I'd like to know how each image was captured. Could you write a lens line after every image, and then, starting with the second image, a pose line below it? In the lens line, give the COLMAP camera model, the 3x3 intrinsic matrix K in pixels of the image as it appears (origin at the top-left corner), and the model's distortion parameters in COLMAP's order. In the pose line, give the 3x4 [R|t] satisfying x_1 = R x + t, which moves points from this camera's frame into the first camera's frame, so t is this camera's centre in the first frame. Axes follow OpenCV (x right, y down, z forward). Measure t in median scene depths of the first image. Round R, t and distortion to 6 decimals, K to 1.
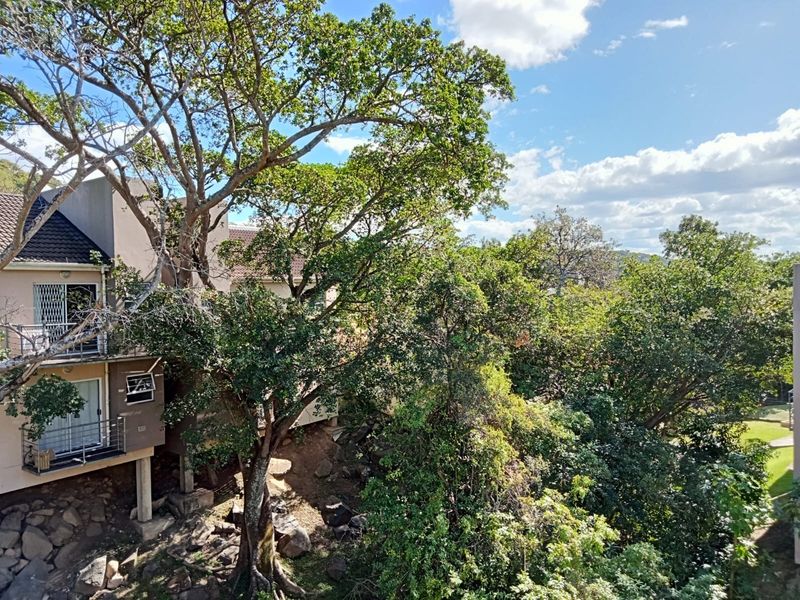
lens RADIAL K [[605.5, 0, 397.3], [0, 605.5, 299.1], [0, 0, 1]] dist [0.019549, -0.014253]
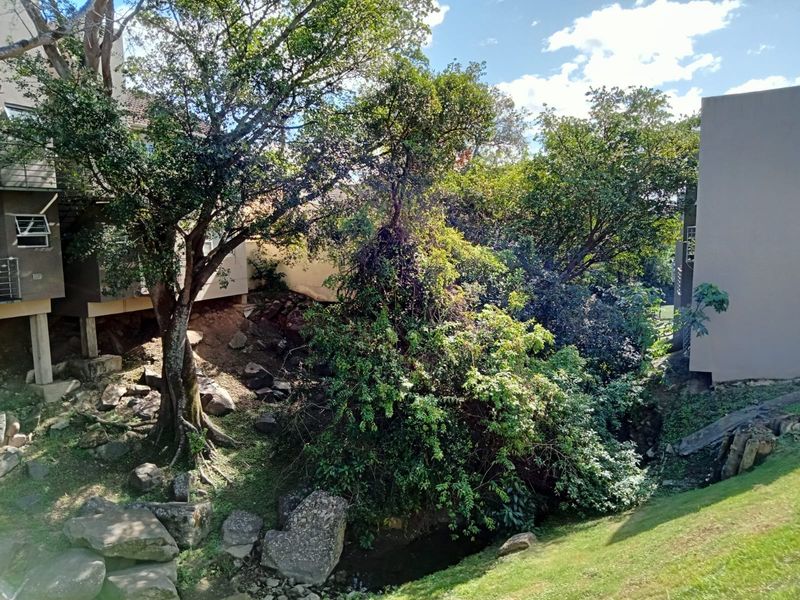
lens RADIAL K [[605.5, 0, 403.8], [0, 605.5, 301.4], [0, 0, 1]] dist [0.019549, -0.014253]
pose [[0.976264, -0.022902, 0.215368, -0.089078], [0.003232, 0.995824, 0.091241, 0.165764], [-0.216558, -0.088379, 0.972261, 0.020686]]
